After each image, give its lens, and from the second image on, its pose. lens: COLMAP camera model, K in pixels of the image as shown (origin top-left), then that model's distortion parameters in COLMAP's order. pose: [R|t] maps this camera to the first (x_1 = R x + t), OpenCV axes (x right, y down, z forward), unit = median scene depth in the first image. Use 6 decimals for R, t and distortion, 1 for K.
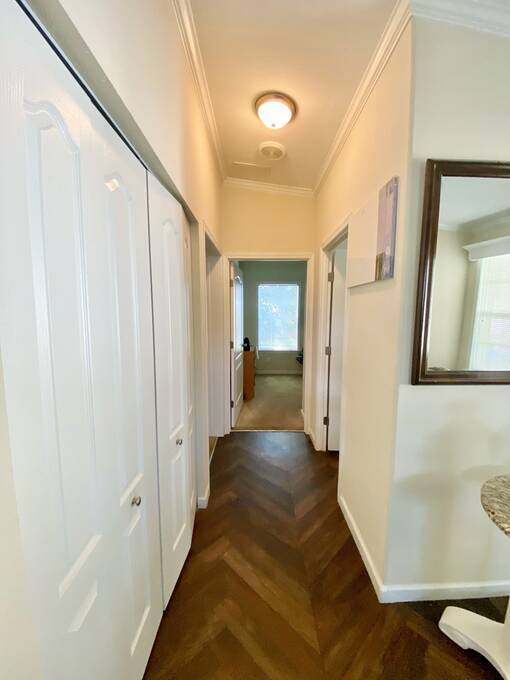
lens RADIAL K [[275.7, 0, 257.8], [0, 275.7, 339.4], [0, 0, 1]] dist [-0.009687, -0.004732]
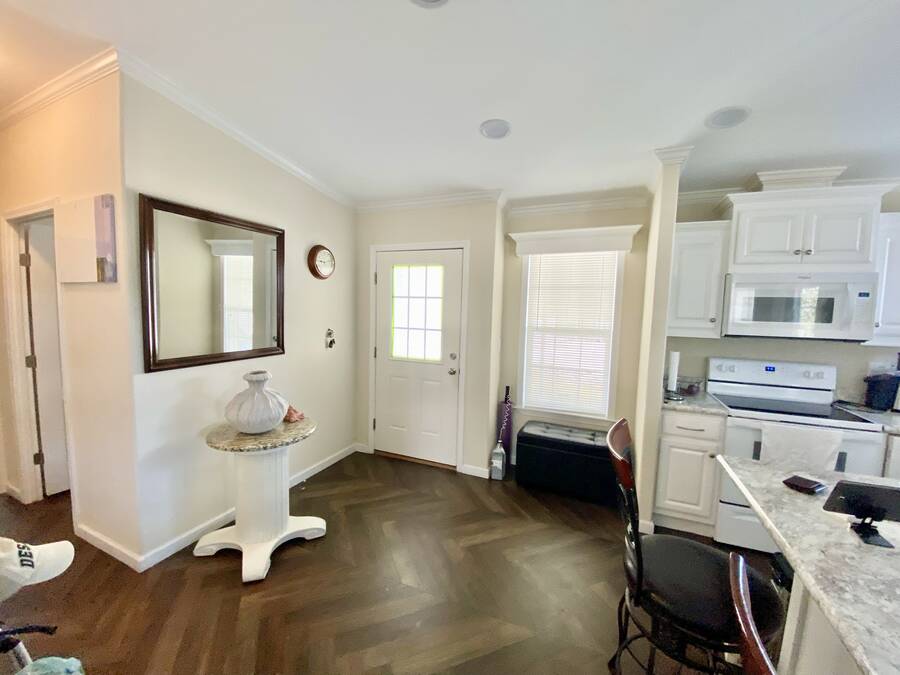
lens RADIAL K [[364.9, 0, 440.8], [0, 364.9, 332.7], [0, 0, 1]] dist [-0.009687, -0.004732]
pose [[0.413091, -0.070400, 0.907964, -0.294671], [0.075508, 0.996222, 0.042890, 0.017519], [-0.907554, 0.050841, 0.416846, -0.753747]]
